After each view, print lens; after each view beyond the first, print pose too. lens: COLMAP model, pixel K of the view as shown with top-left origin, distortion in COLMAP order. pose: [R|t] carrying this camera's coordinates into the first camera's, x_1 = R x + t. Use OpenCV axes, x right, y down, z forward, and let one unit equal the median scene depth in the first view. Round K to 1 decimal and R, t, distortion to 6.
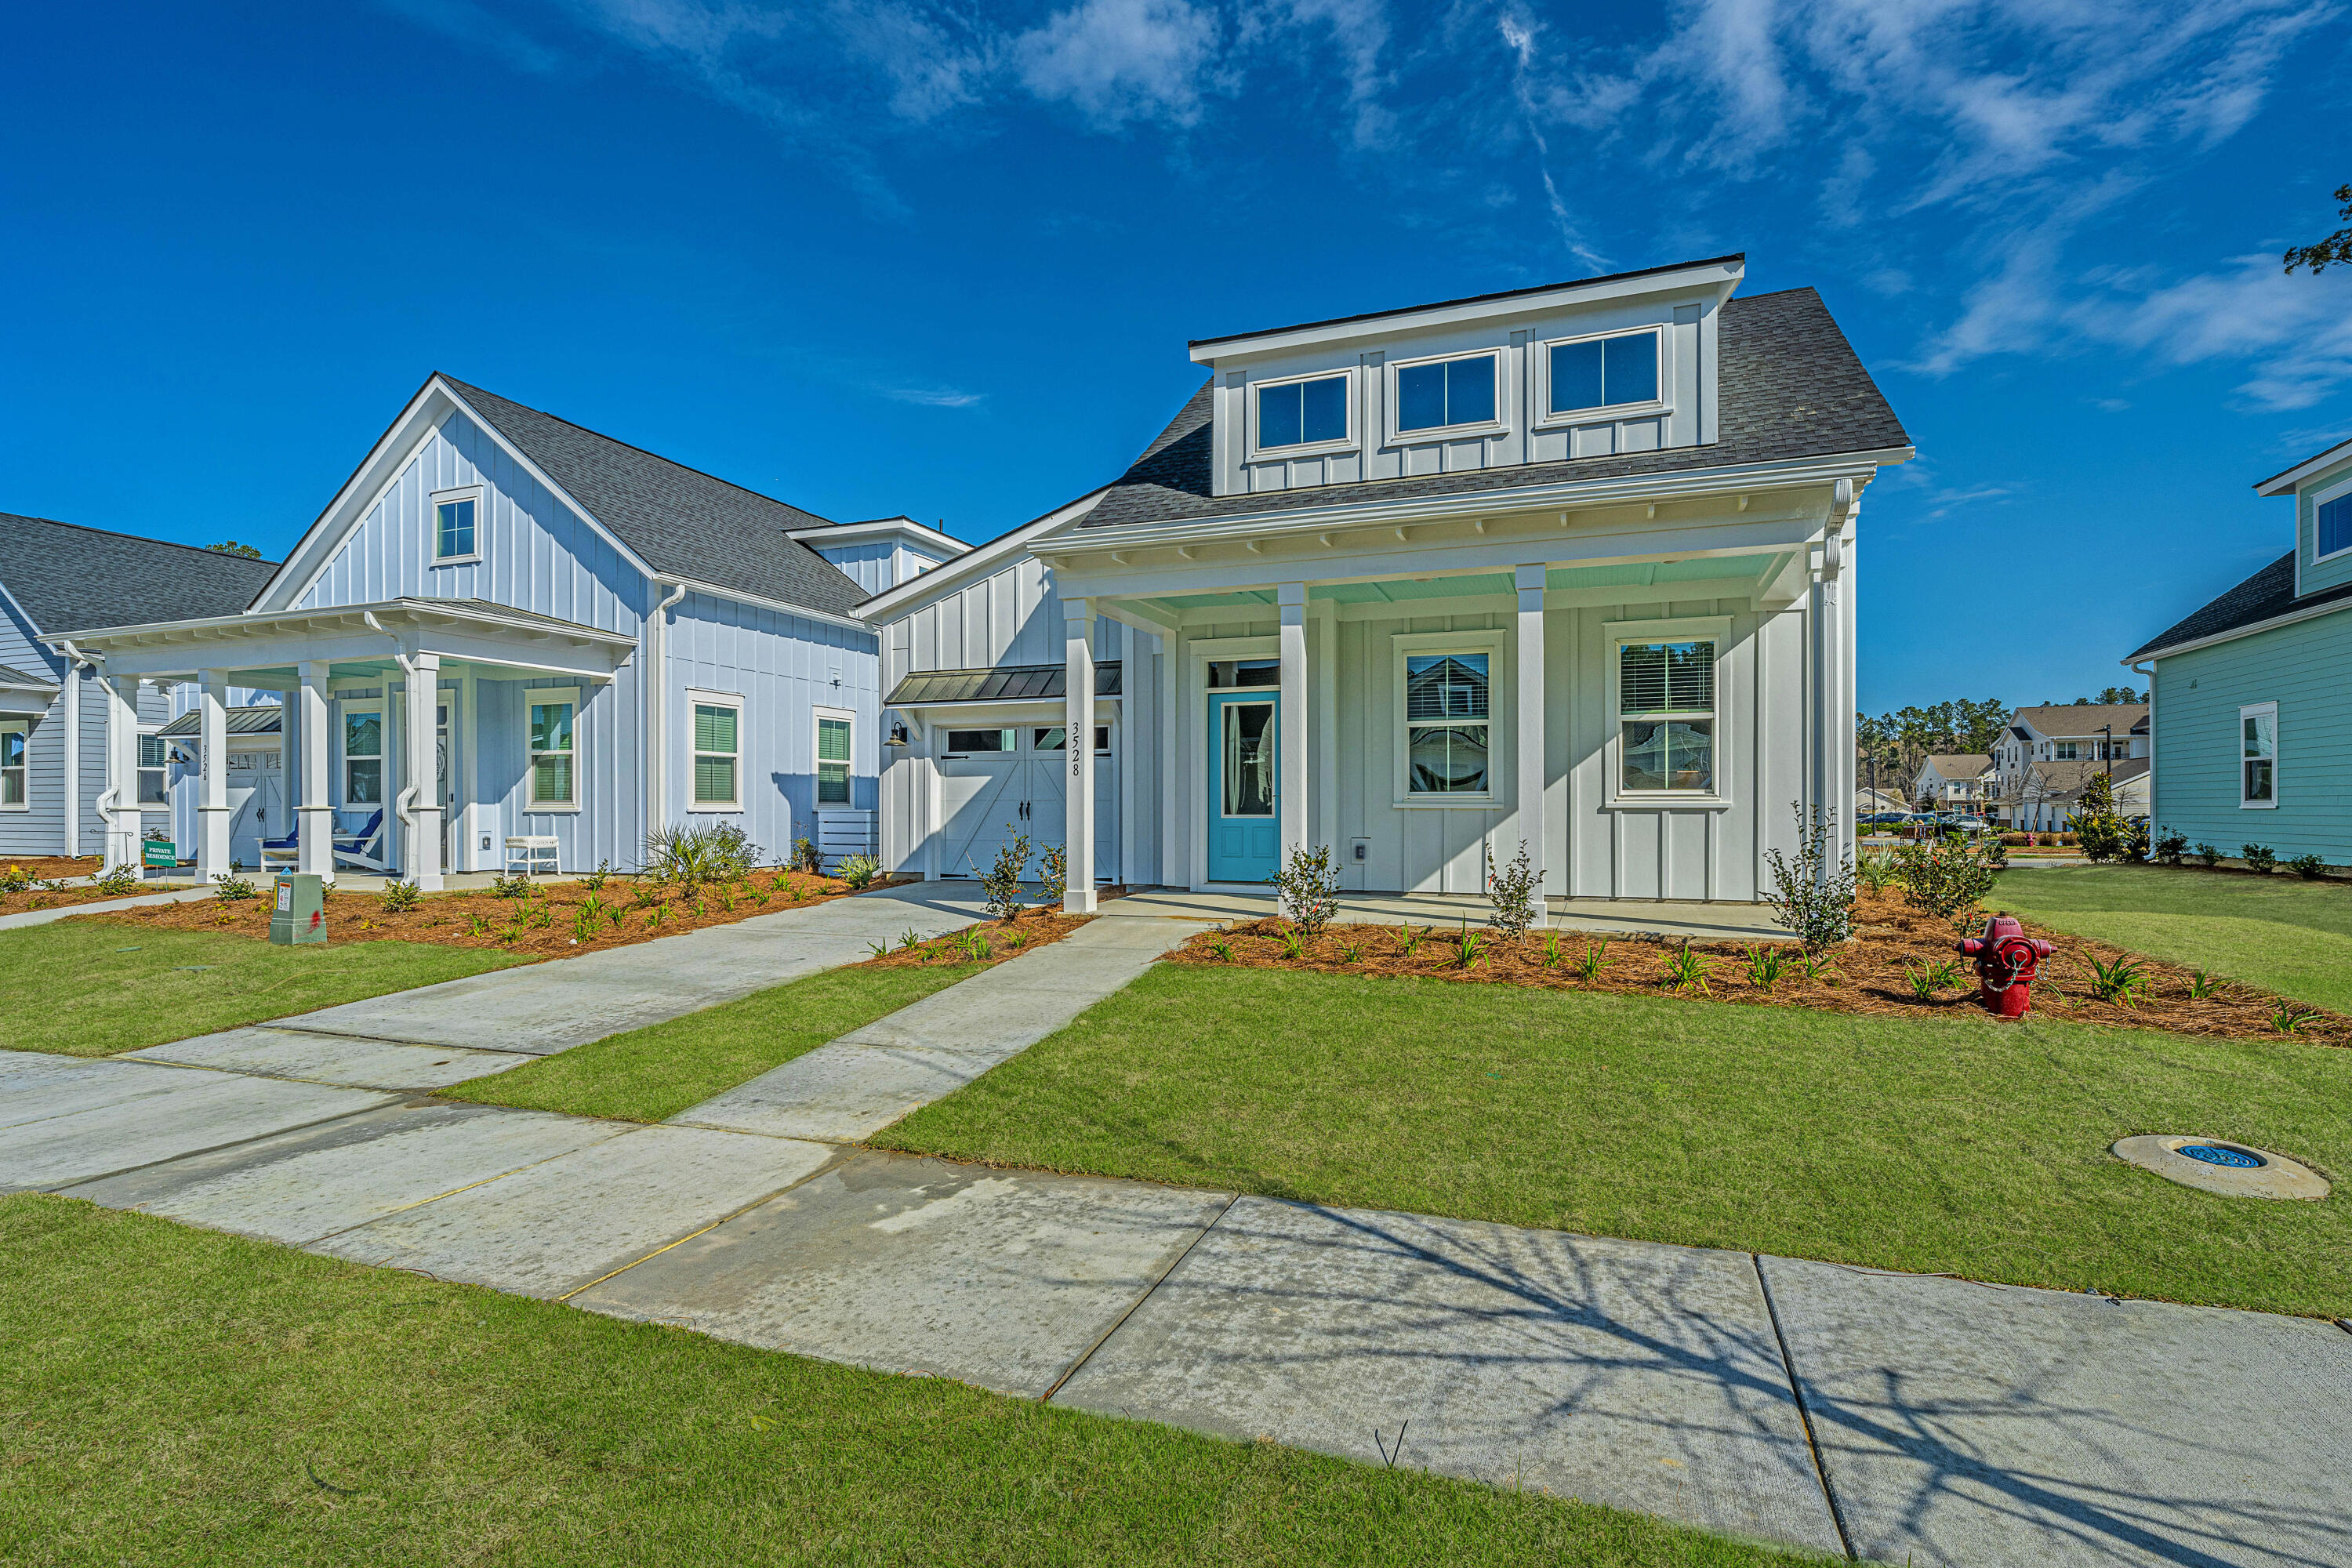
lens RADIAL K [[1063.6, 0, 1176.0], [0, 1063.6, 784.0], [0, 0, 1]] dist [-0.017747, 0.005946]
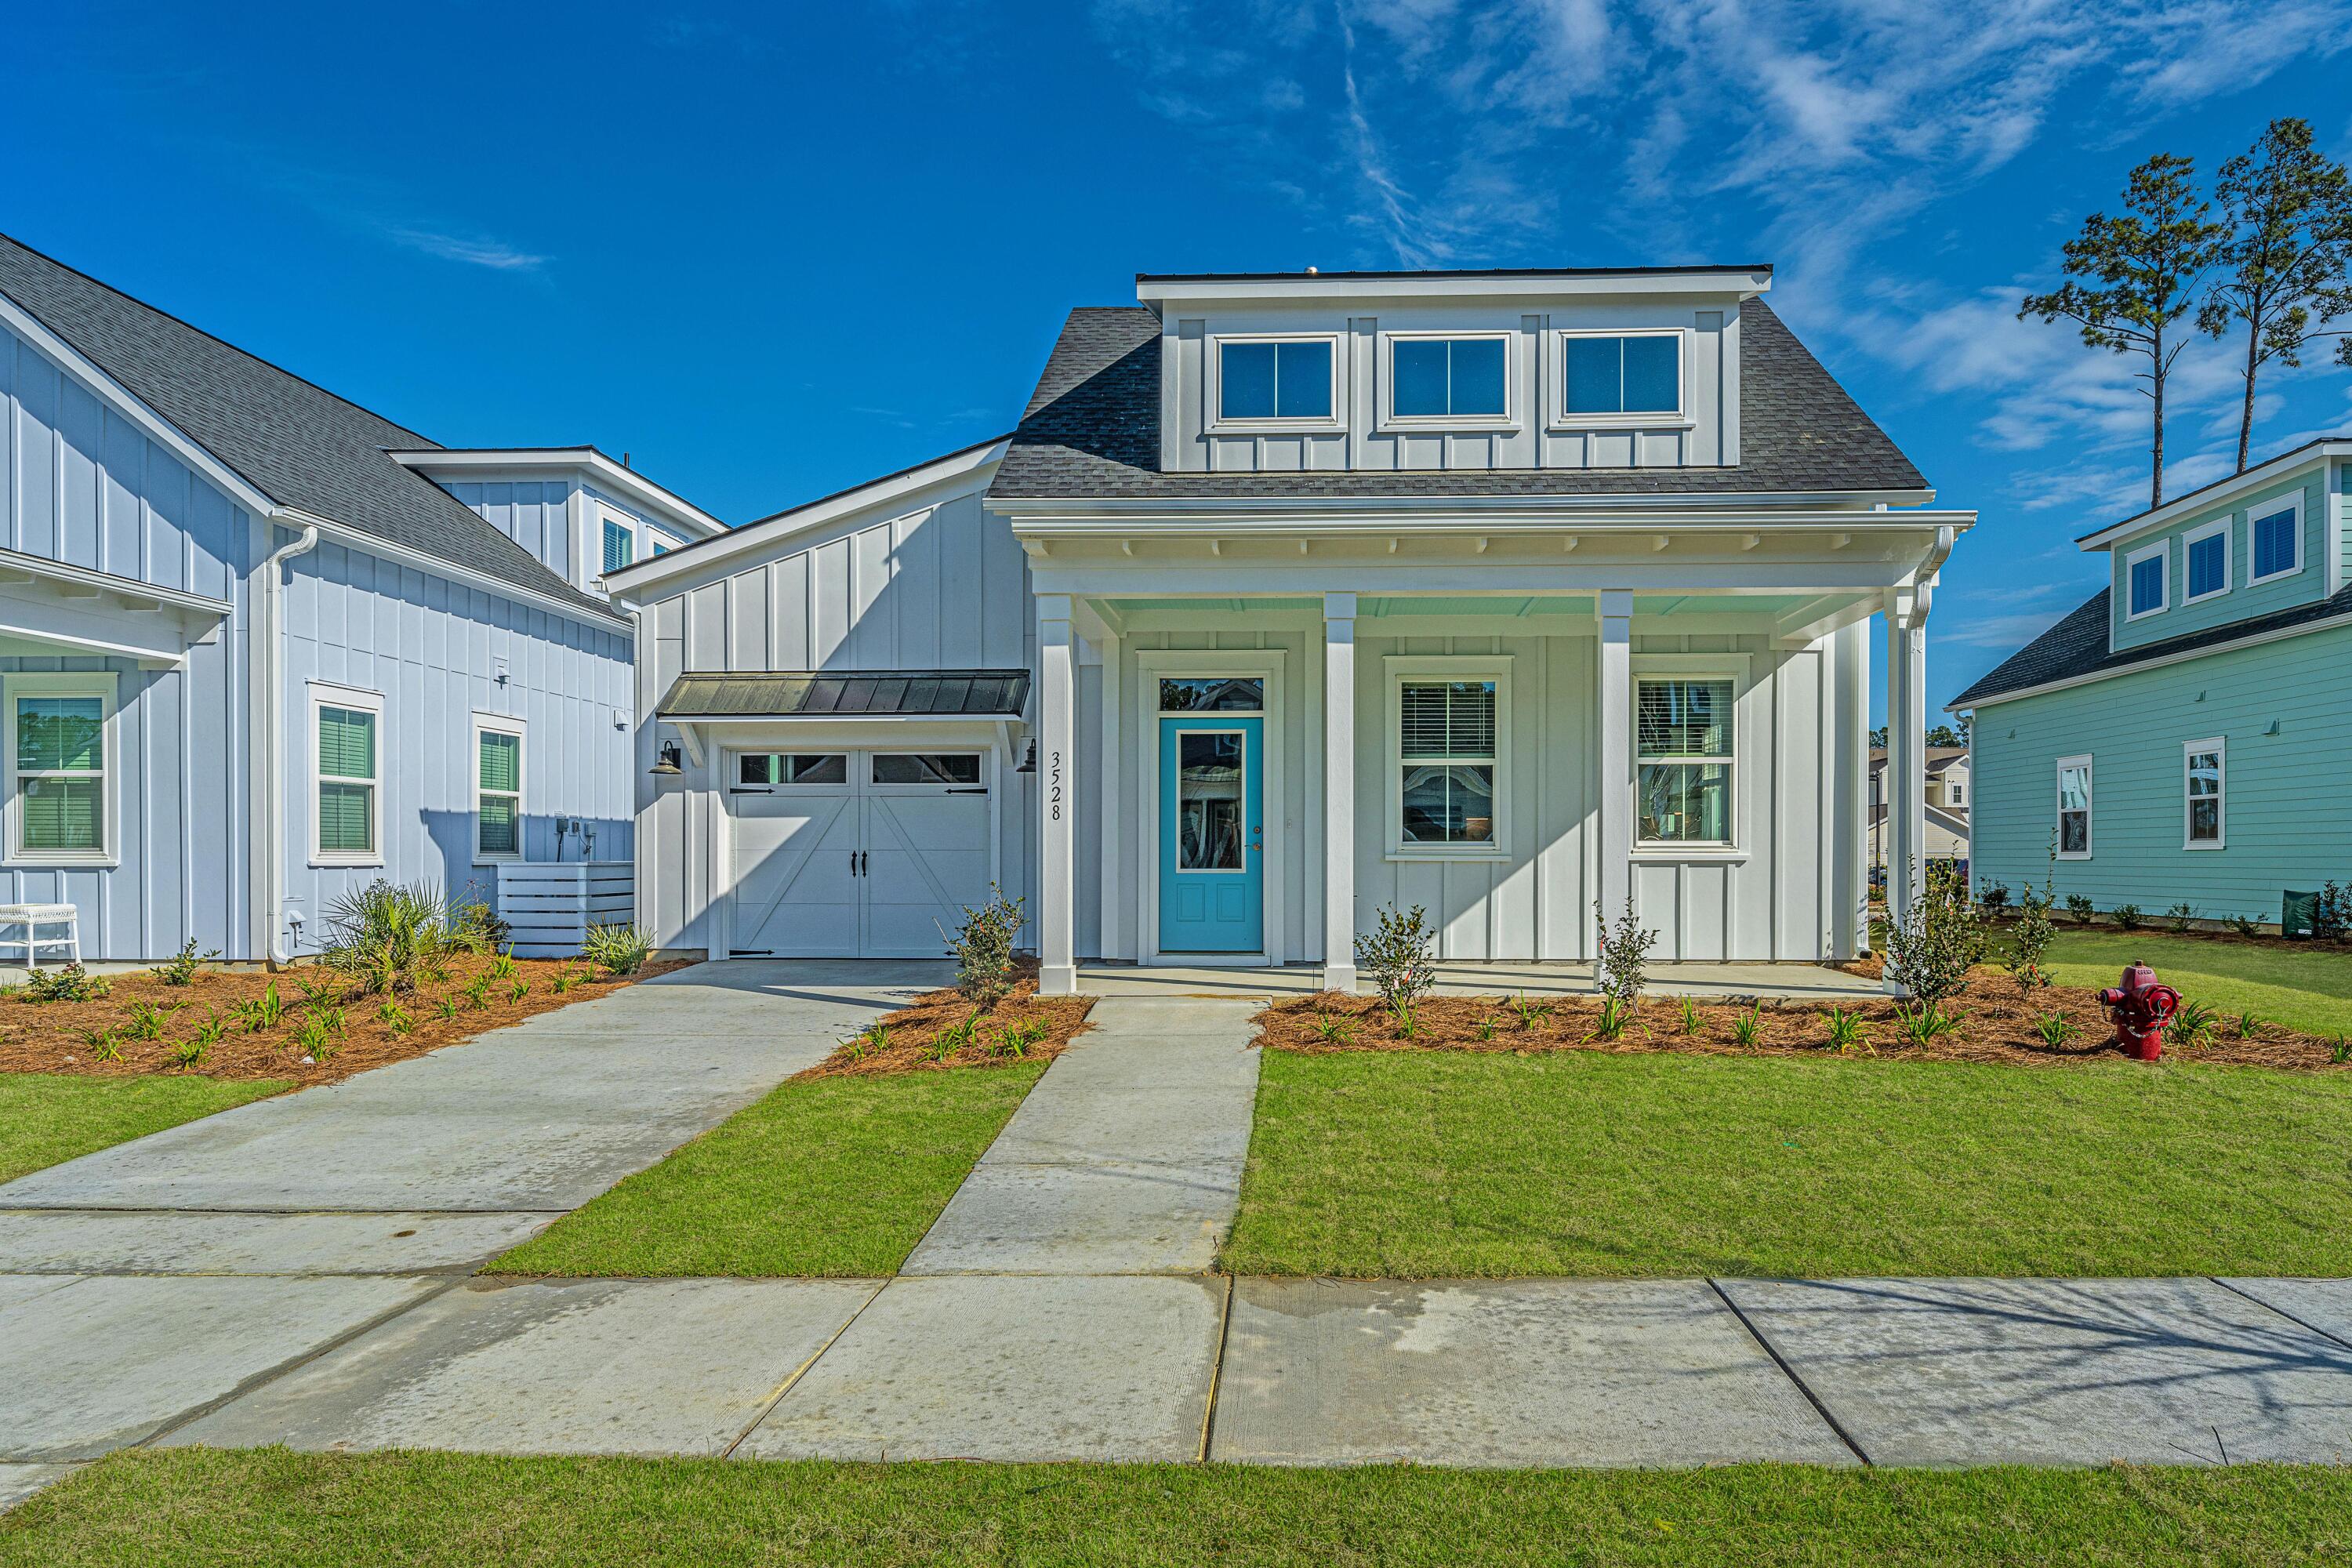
lens RADIAL K [[1369.5, 0, 1231.2], [0, 1369.5, 866.5], [0, 0, 1]] dist [0.001205, -0.002704]
pose [[0.952499, -0.002053, 0.304535, -0.239085], [-0.007275, 0.999539, 0.029492, -0.004552], [-0.304455, -0.030306, 0.952044, -0.008179]]
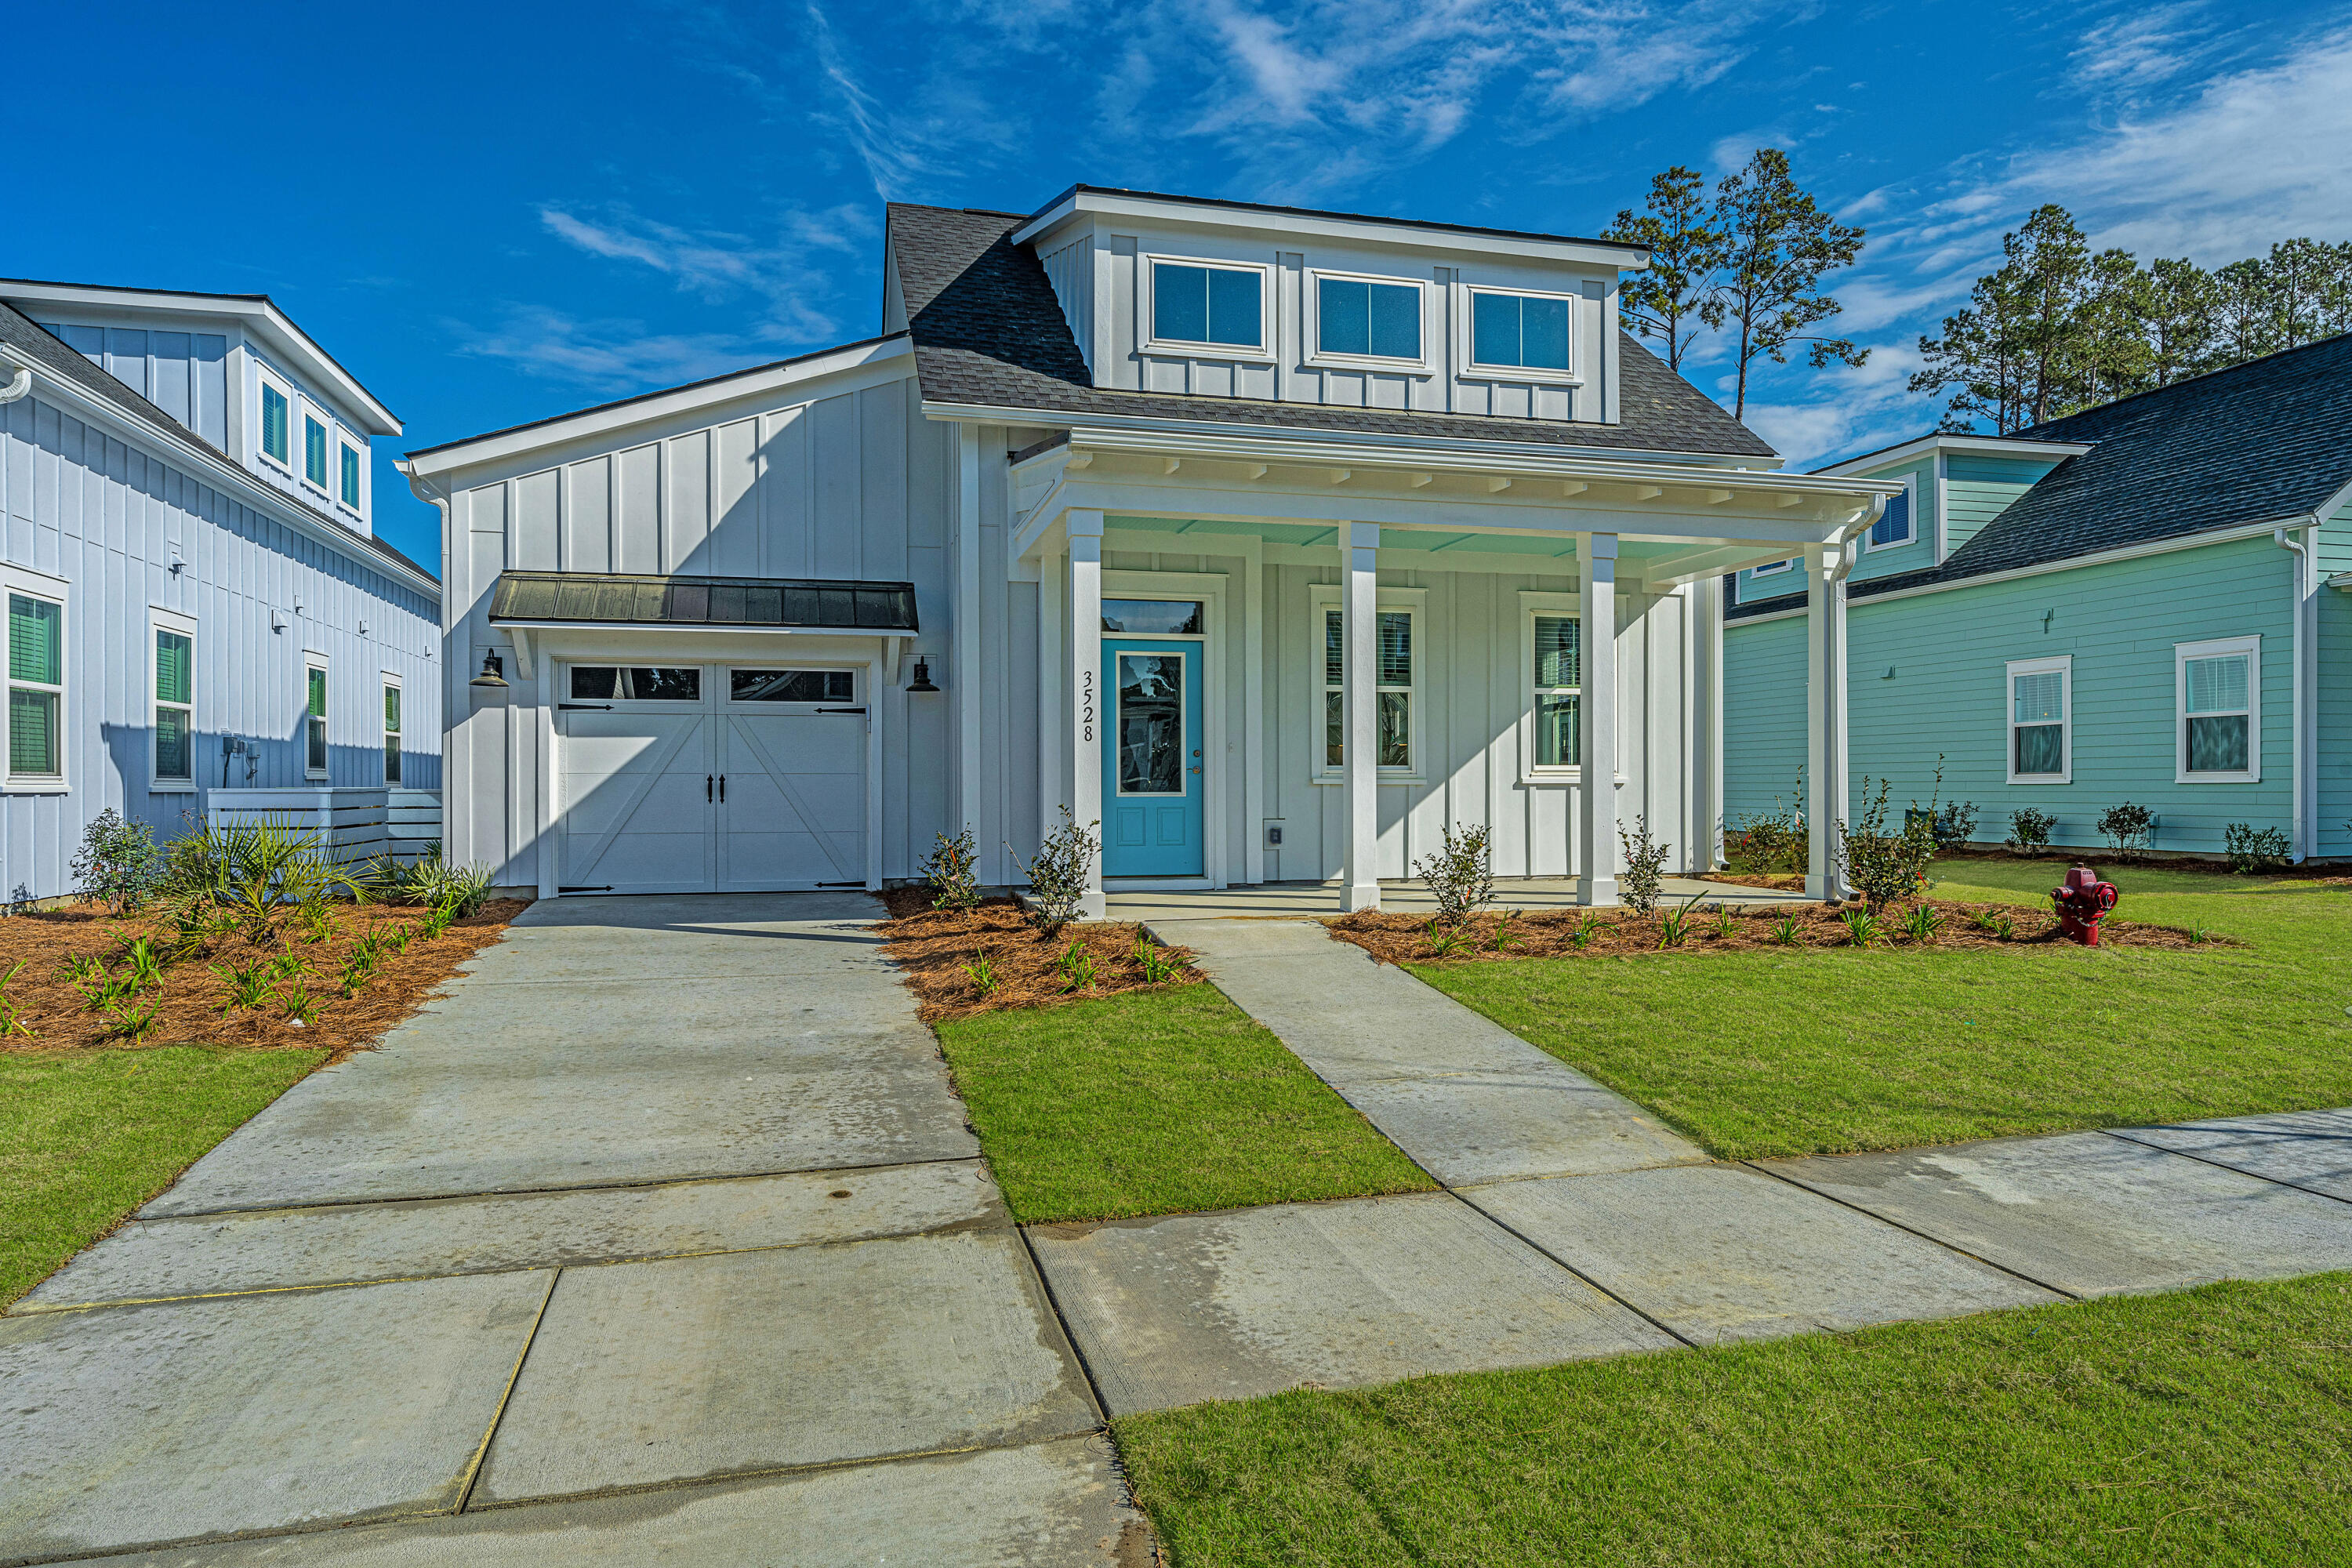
lens RADIAL K [[1402.8, 0, 1176.0], [0, 1402.8, 784.0], [0, 0, 1]] dist [-0.002395, -0.000606]
pose [[0.827062, -0.000461, 0.562110, -0.517067], [-0.012237, 0.999748, 0.018825, 0.001696], [-0.561977, -0.022448, 0.826848, 0.107546]]
